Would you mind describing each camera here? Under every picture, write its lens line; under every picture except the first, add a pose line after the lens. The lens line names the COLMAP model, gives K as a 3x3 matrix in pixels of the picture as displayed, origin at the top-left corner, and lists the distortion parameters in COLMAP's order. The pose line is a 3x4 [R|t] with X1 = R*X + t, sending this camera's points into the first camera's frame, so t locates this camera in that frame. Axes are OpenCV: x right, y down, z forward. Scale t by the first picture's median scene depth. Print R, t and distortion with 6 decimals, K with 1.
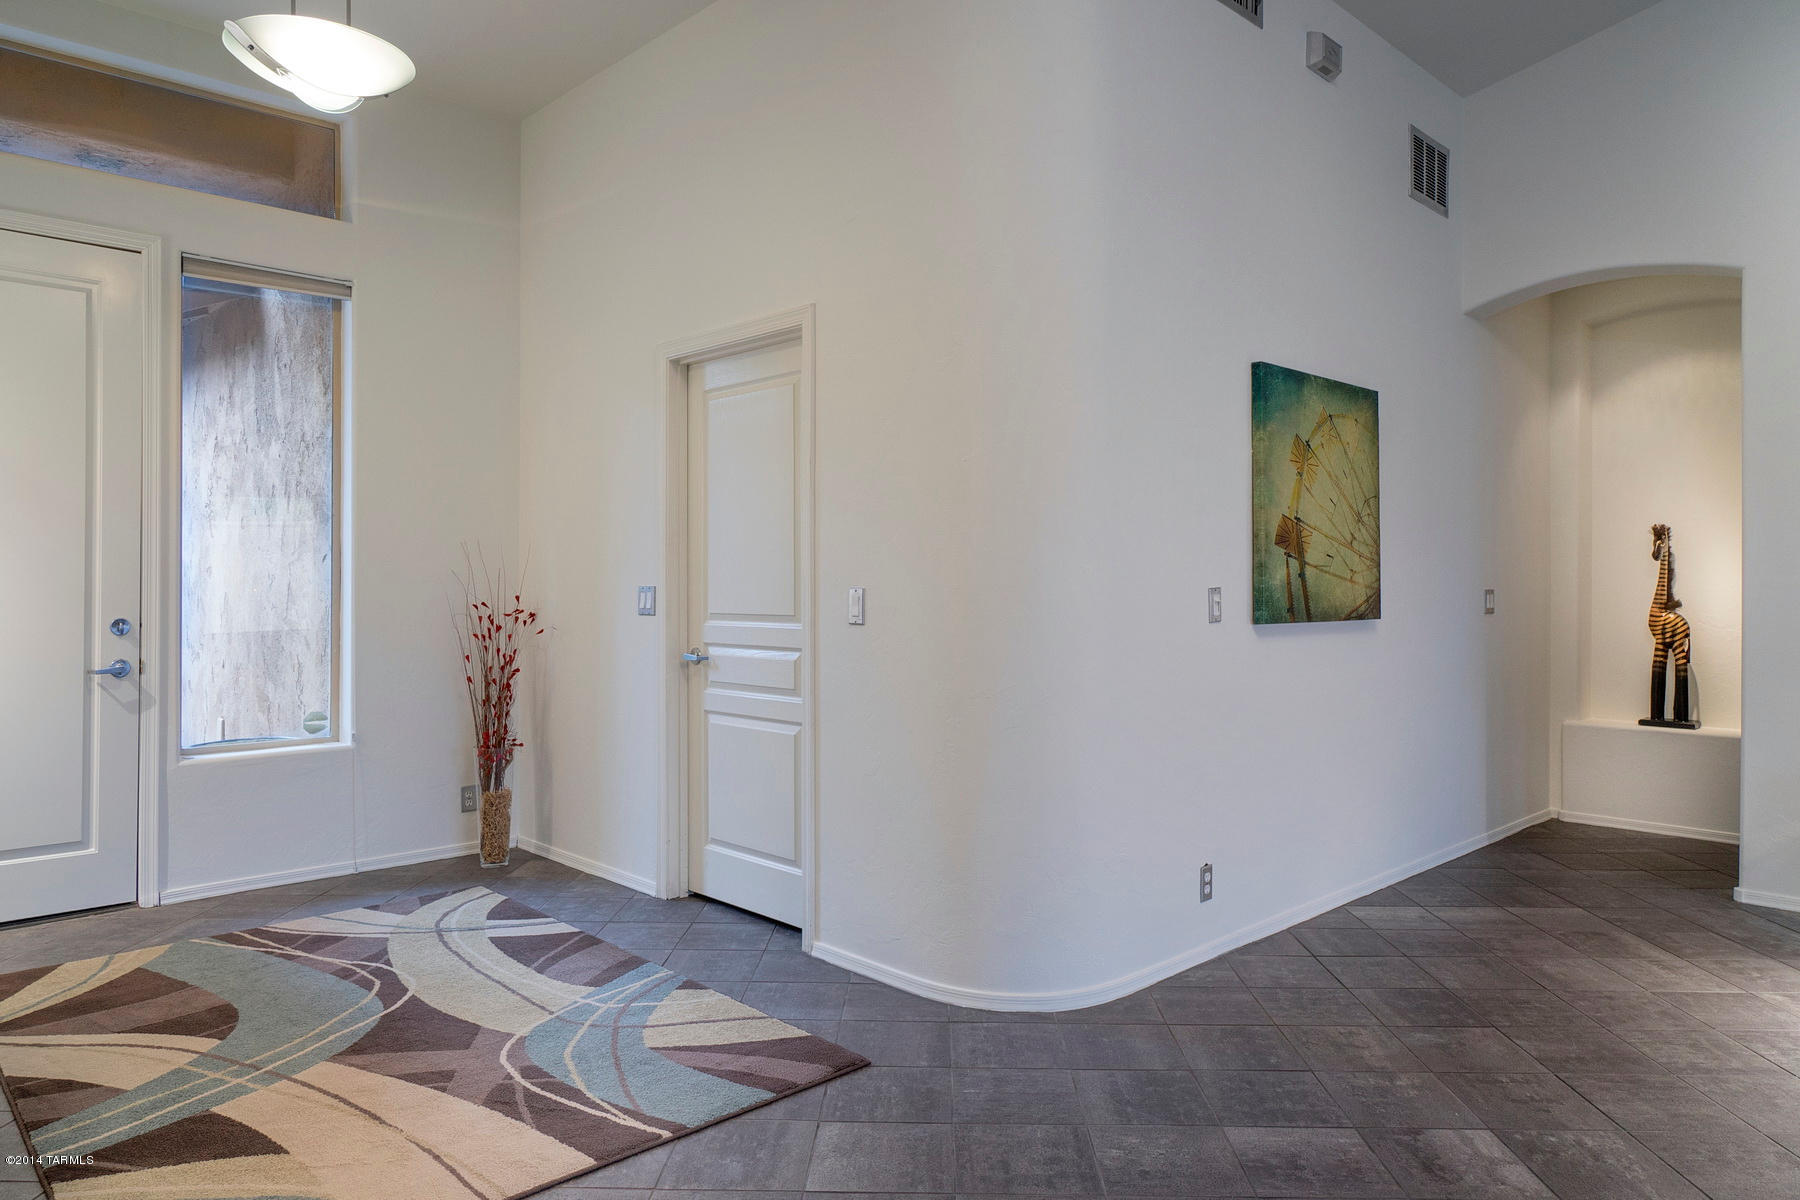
lens RADIAL K [[1137.4, 0, 900.0], [0, 1137.4, 600.0], [0, 0, 1]] dist [0.002501, 0.000227]
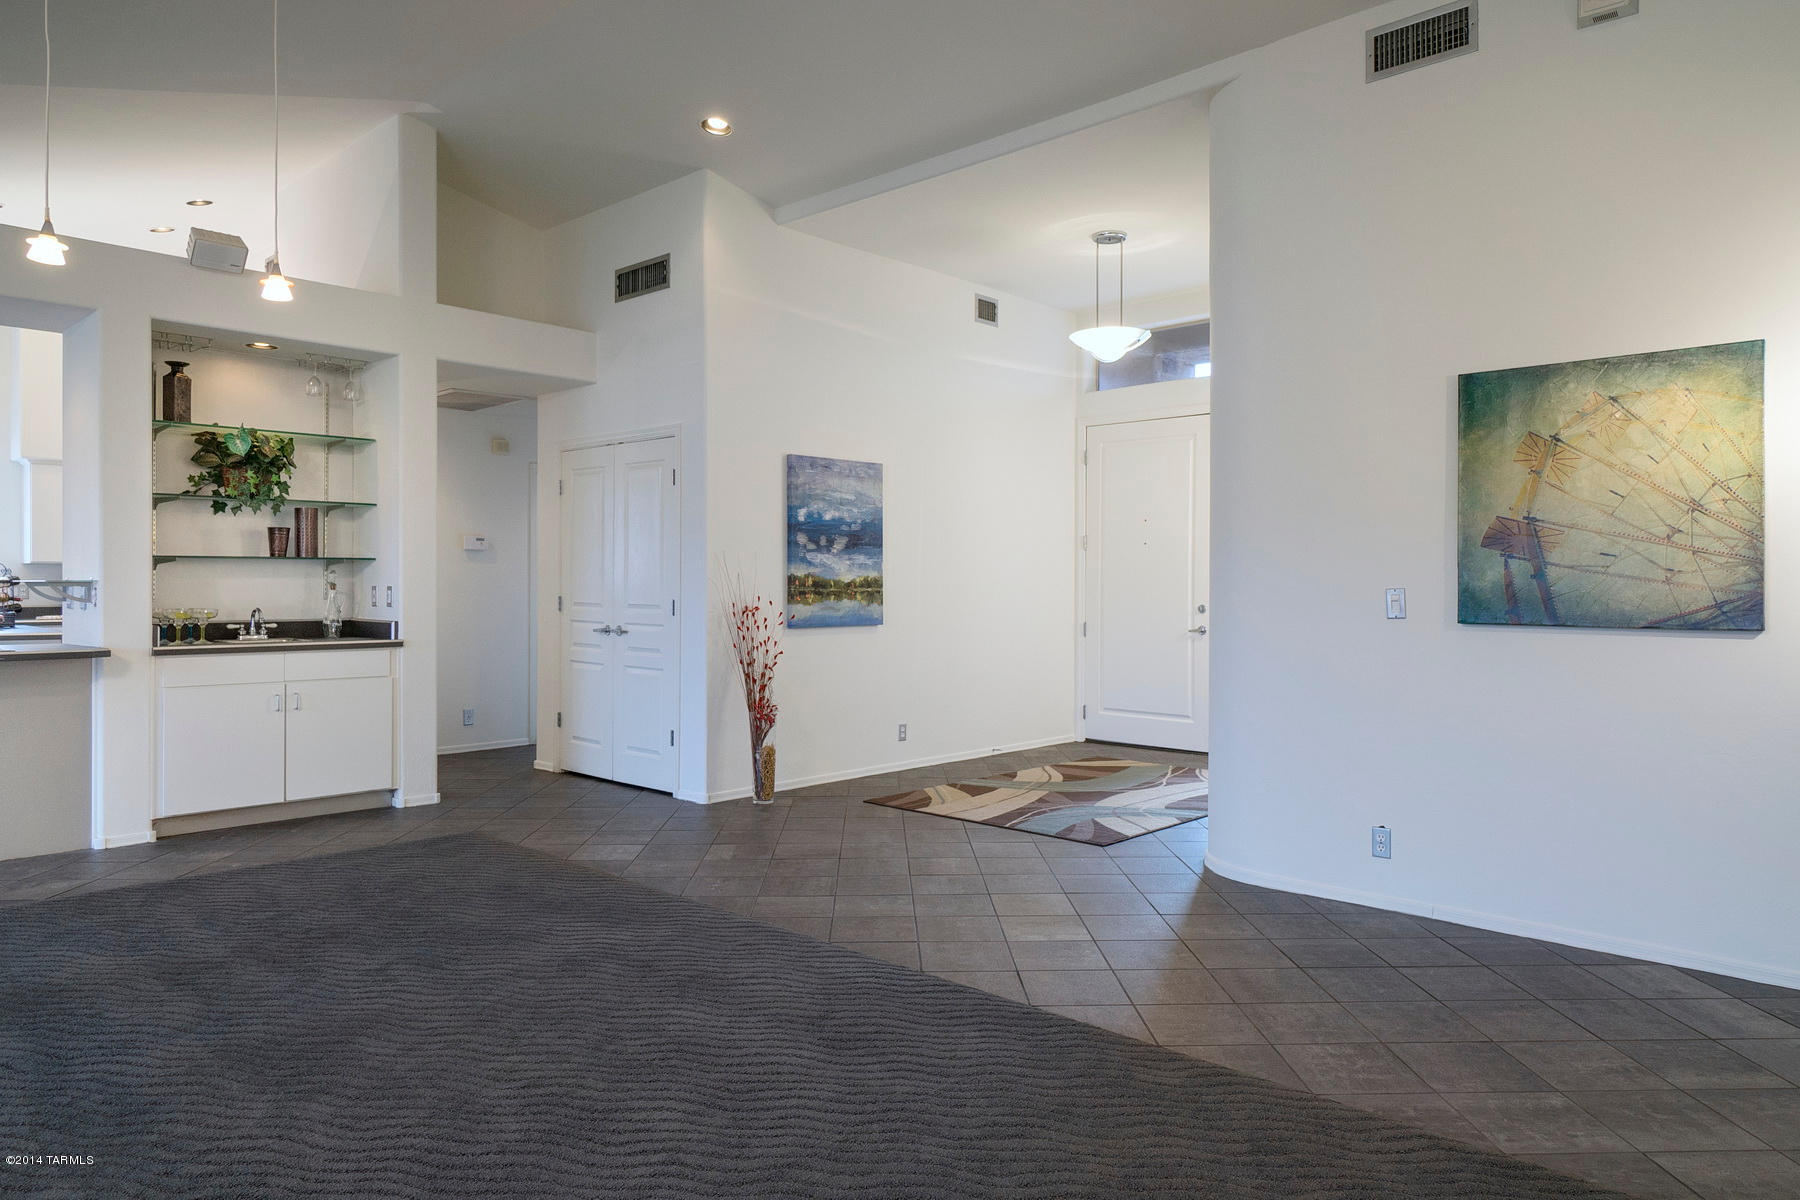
lens RADIAL K [[1137.4, 0, 900.0], [0, 1137.4, 600.0], [0, 0, 1]] dist [0.002501, 0.000227]
pose [[0.064398, 0.010621, -0.997868, 1.314112], [-0.017962, 0.999794, 0.009483, -0.001267], [0.997763, 0.017313, 0.064576, 0.412074]]
